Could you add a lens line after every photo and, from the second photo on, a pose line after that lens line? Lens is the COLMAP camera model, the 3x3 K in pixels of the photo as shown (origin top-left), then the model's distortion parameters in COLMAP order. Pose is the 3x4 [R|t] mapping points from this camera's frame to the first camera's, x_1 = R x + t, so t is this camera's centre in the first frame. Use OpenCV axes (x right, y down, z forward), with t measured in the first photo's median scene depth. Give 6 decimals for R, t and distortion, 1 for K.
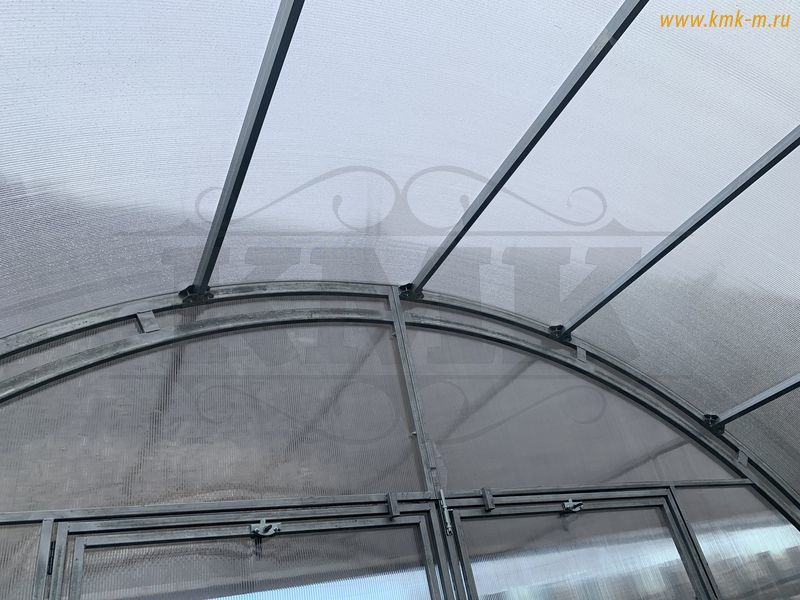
lens RADIAL K [[607.0, 0, 416.3], [0, 607.0, 306.2], [0, 0, 1]] dist [0.004882, 0.000528]
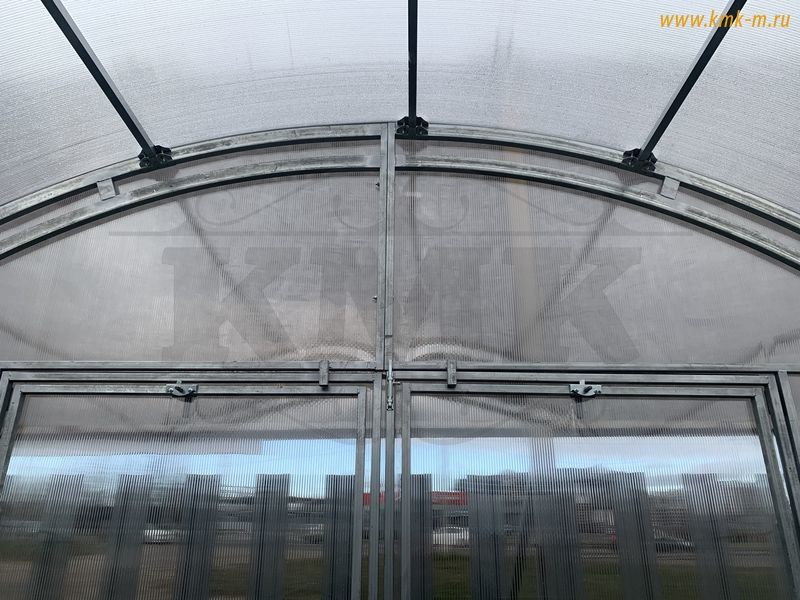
lens RADIAL K [[628.9, 0, 432.5], [0, 628.9, 325.6], [0, 0, 1]] dist [0.055806, -0.041008]
pose [[0.876933, 0.021551, -0.480130, 0.455845], [0.098605, 0.969675, 0.223622, 0.050401], [0.470390, -0.243444, 0.848215, 0.237894]]
